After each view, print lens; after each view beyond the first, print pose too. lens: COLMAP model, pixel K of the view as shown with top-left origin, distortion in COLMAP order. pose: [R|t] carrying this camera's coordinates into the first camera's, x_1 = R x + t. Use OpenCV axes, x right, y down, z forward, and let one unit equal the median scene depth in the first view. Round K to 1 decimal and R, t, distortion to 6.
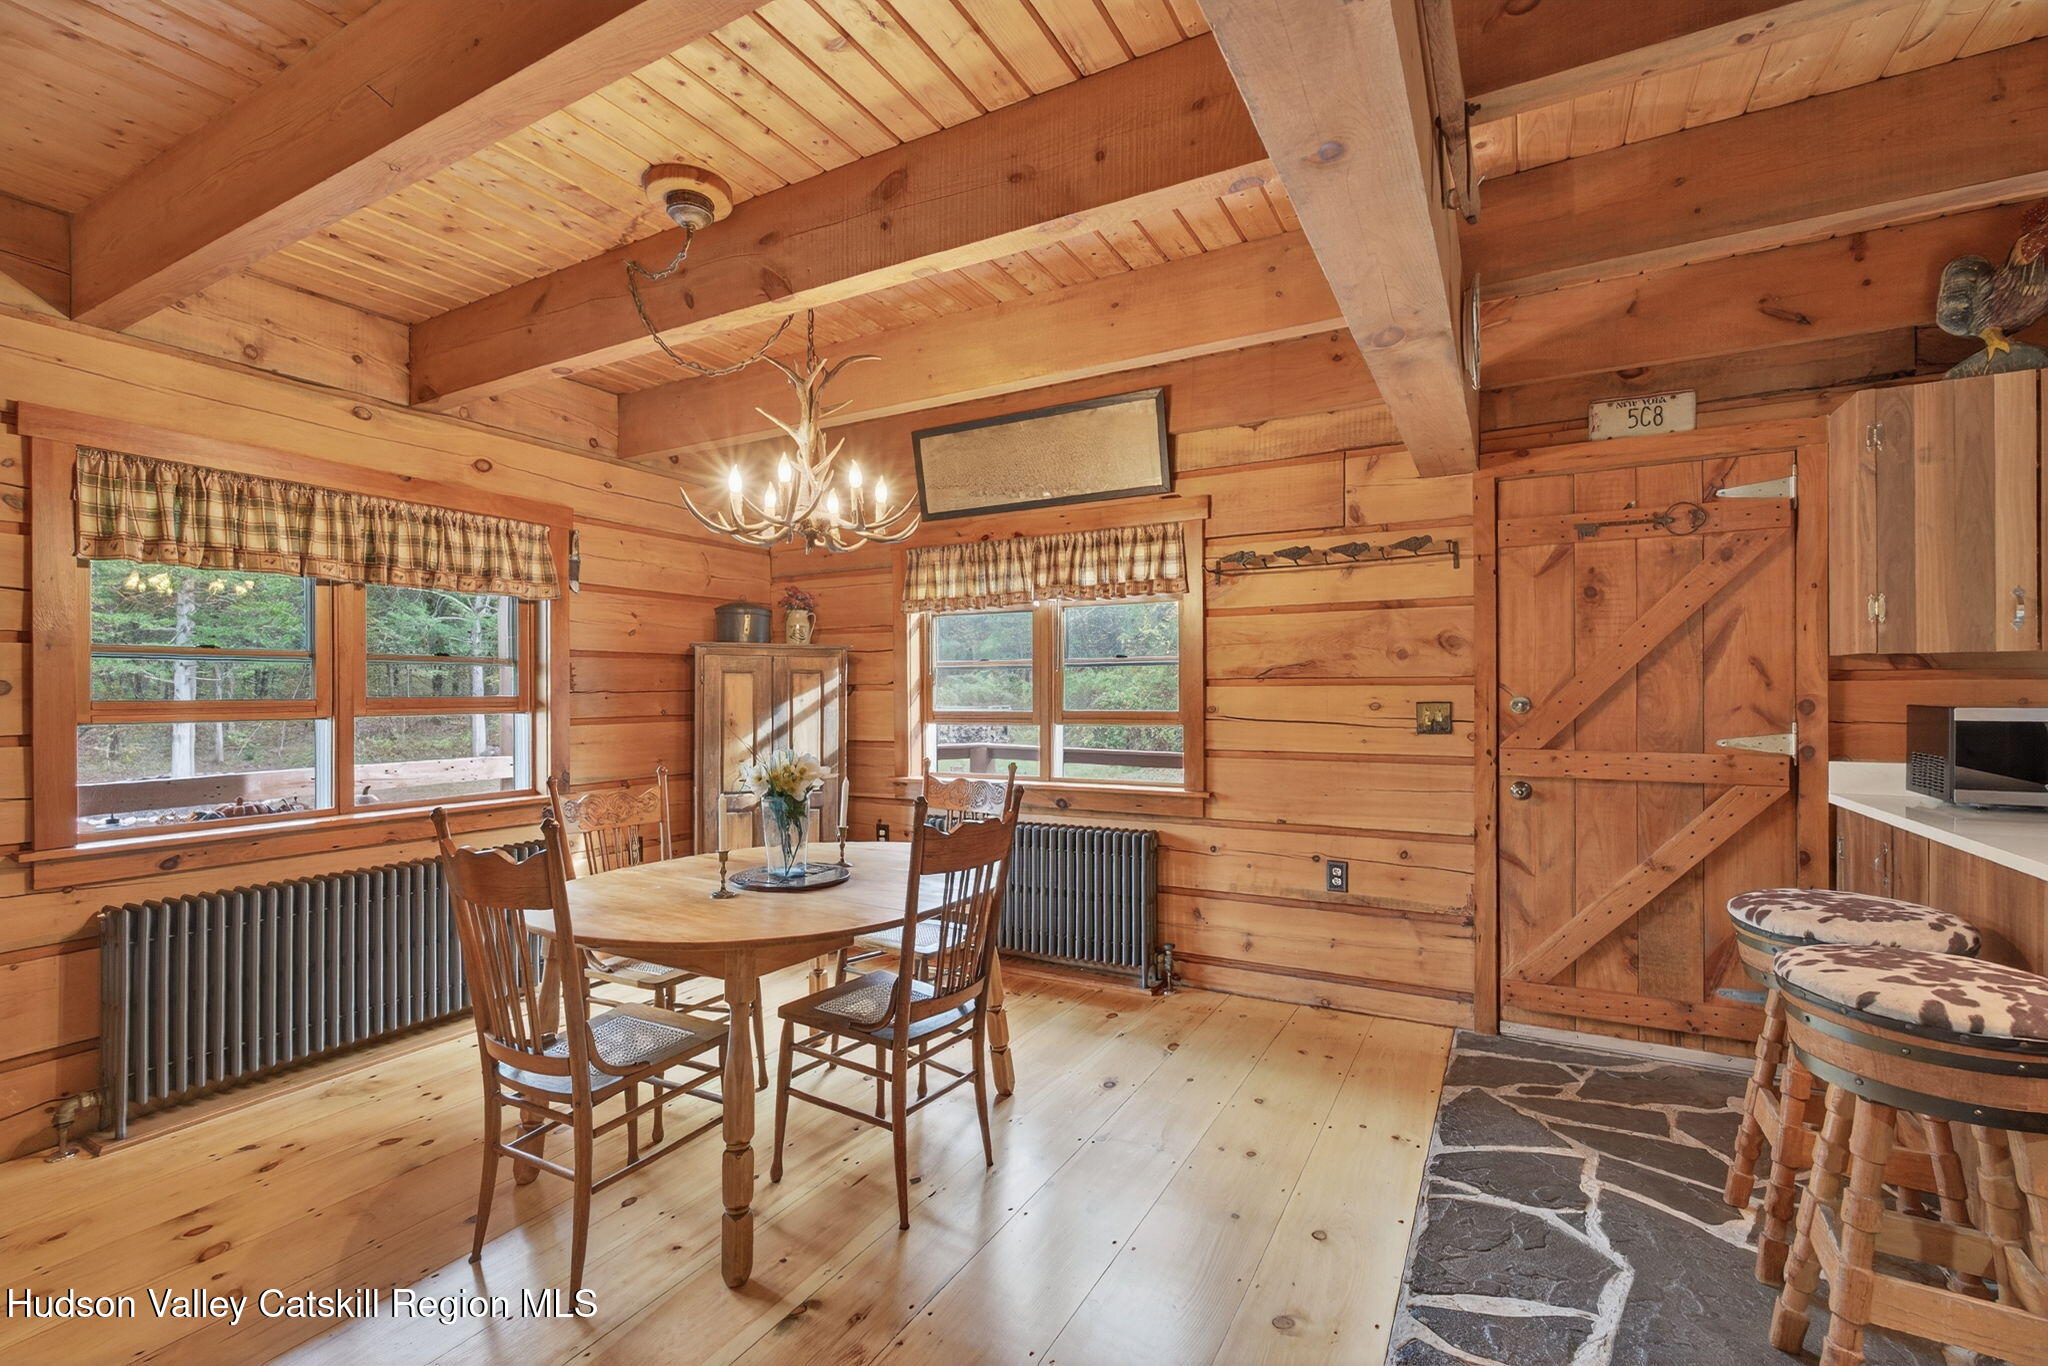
lens RADIAL K [[902.8, 0, 1029.1], [0, 902.8, 688.6], [0, 0, 1]] dist [0.008023, 0.000269]
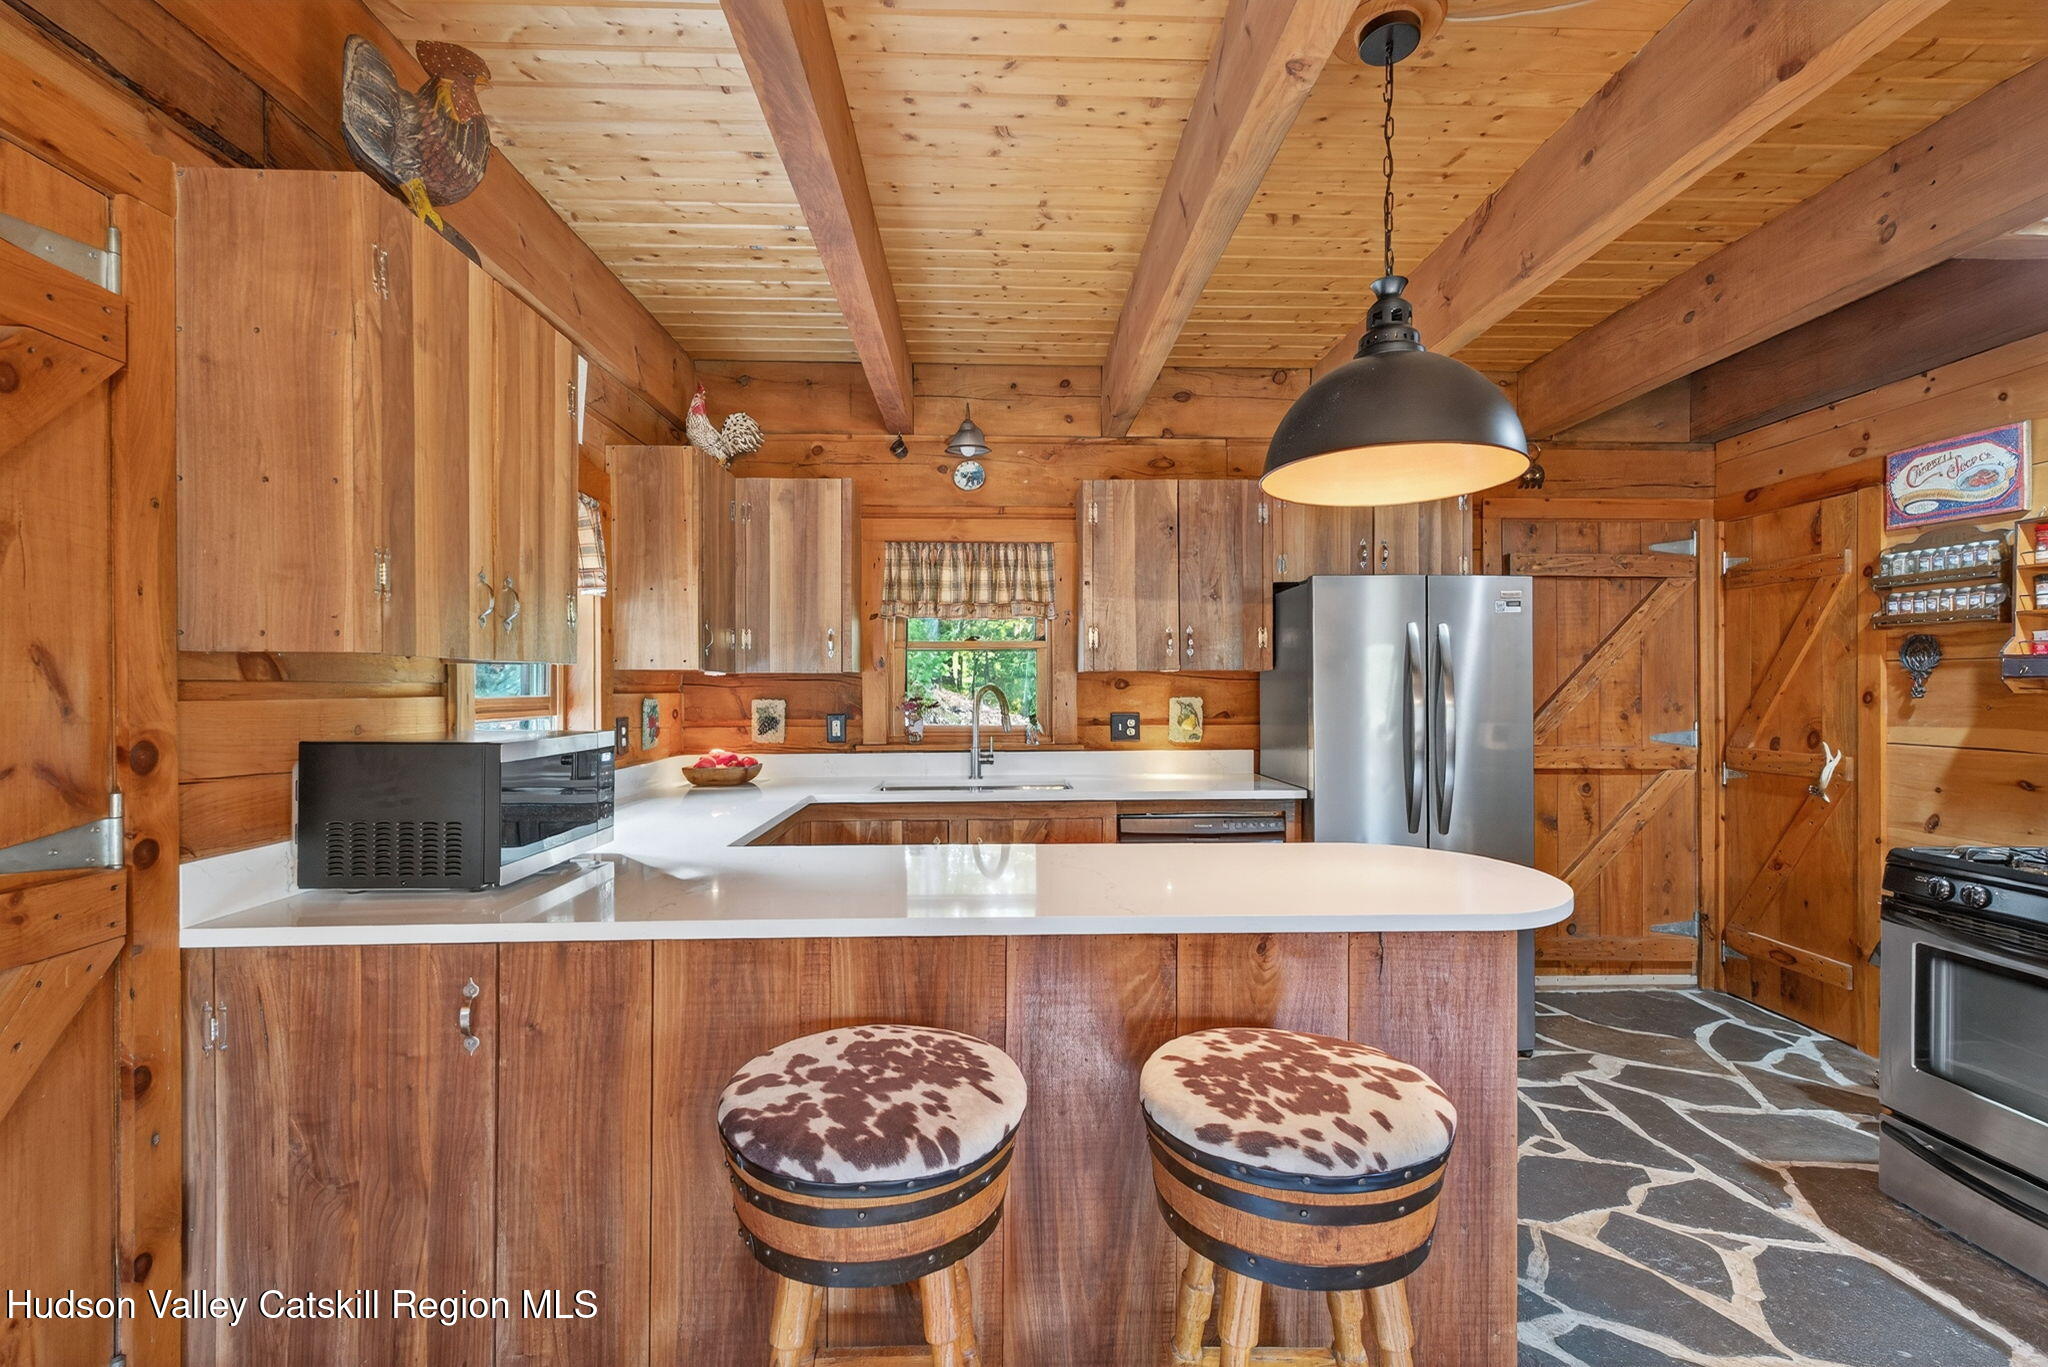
lens RADIAL K [[902.8, 0, 1029.1], [0, 902.8, 689.1], [0, 0, 1]] dist [0.008023, 0.000269]
pose [[-0.504267, 0.004528, 0.863536, 0.204783], [0.001666, 0.999989, -0.004271, -0.011660], [-0.863546, -0.000715, -0.504269, 0.797820]]
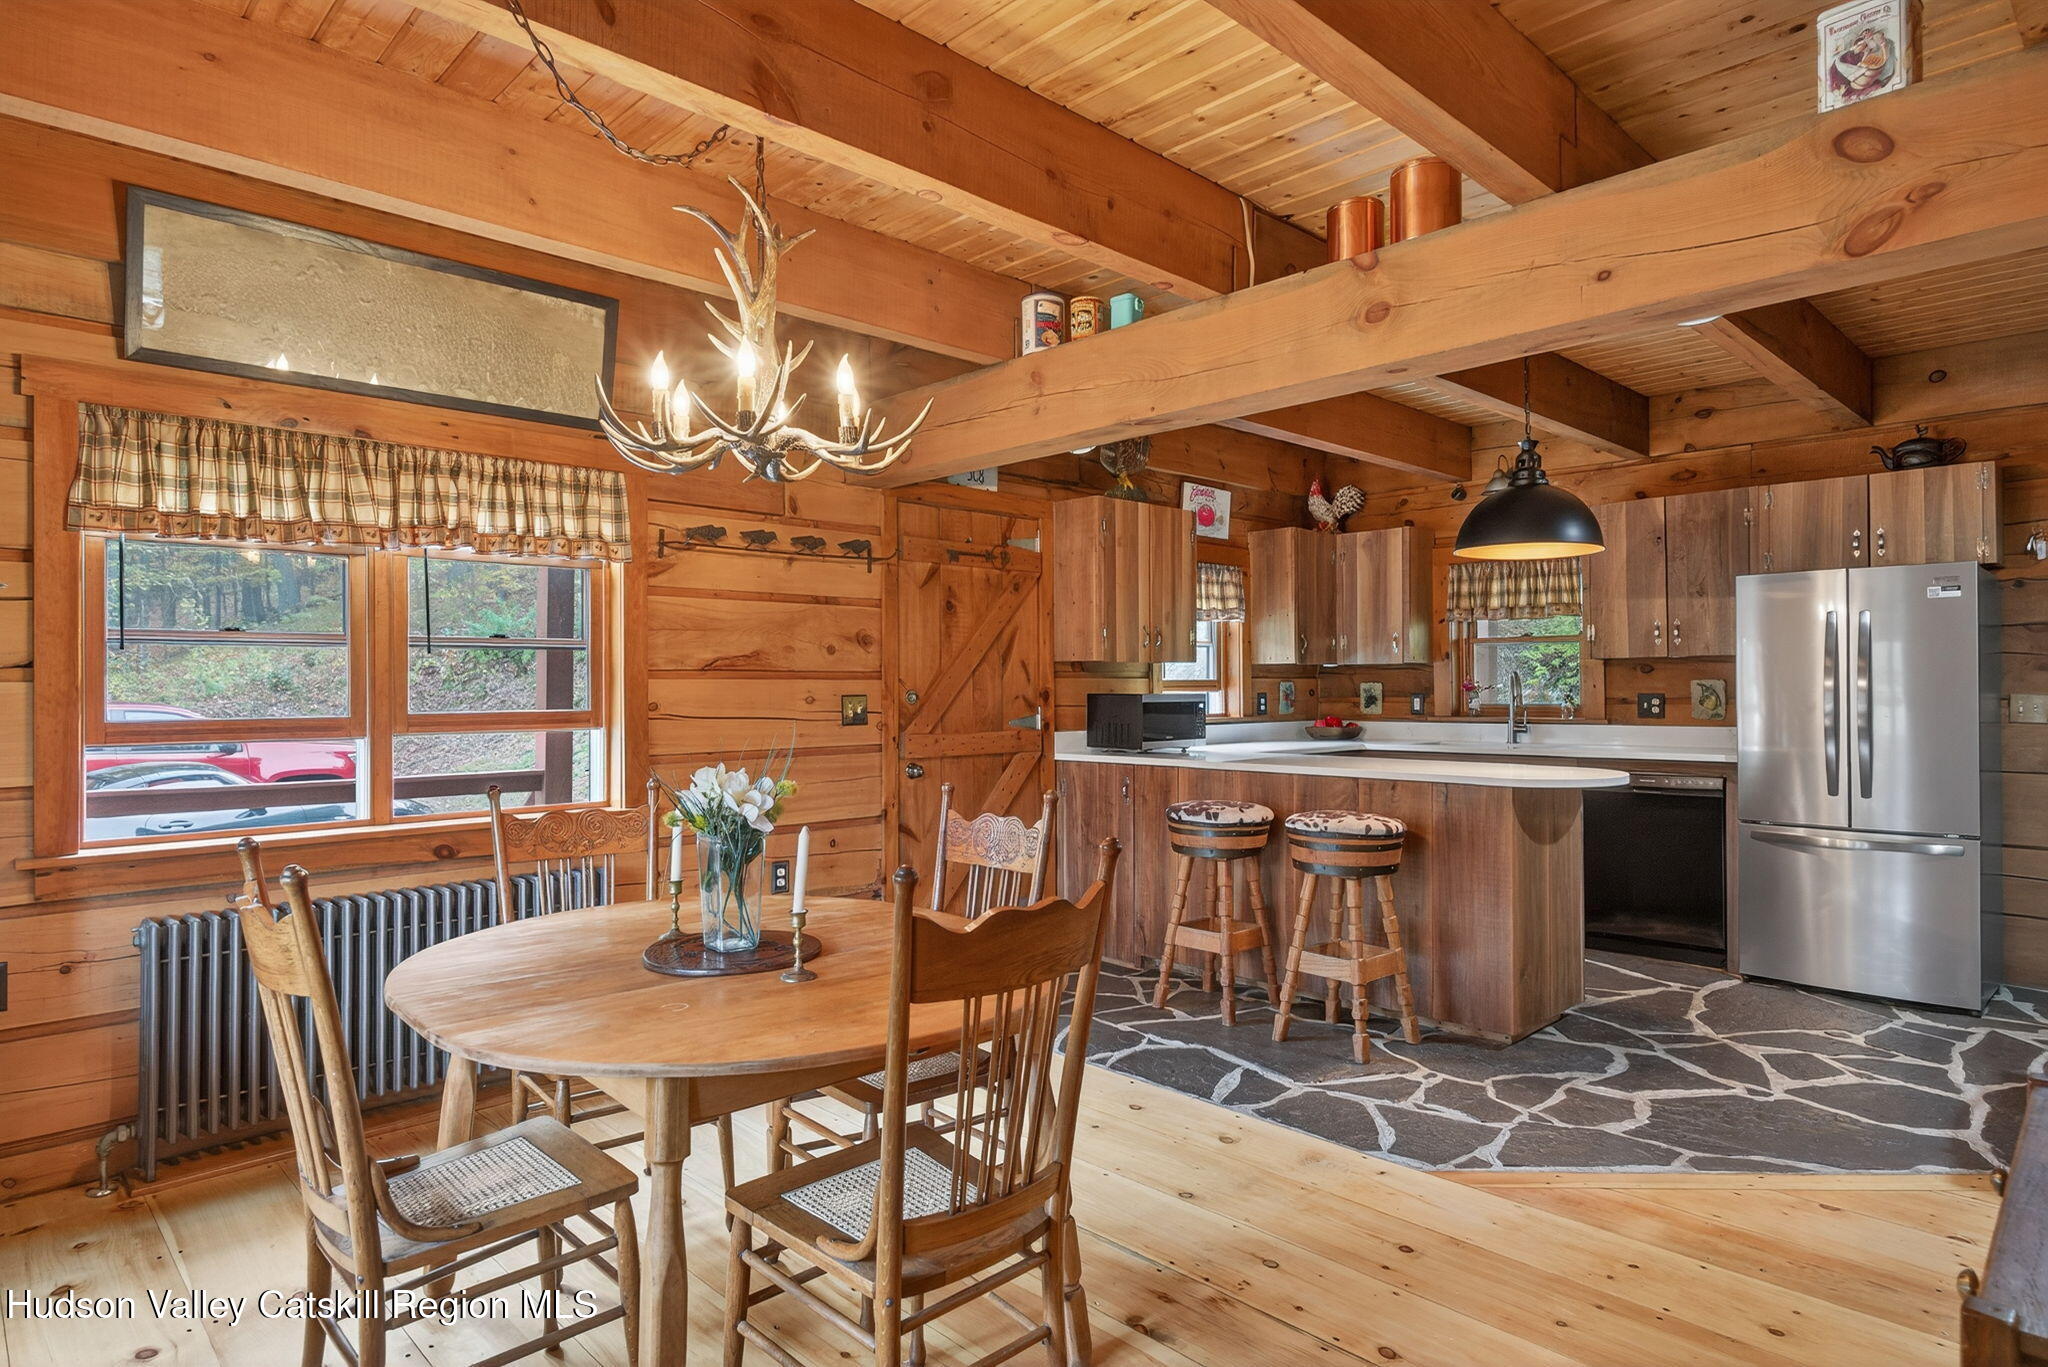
lens RADIAL K [[1135.3, 0, 1021.5], [0, 1135.3, 676.1], [0, 0, 1]] dist [0.022588, 0.000152]
pose [[0.304279, 0.011757, 0.952510, -0.866384], [0.001213, 0.999918, -0.012729, 0.010622], [-0.952582, 0.005028, 0.304240, 0.451734]]
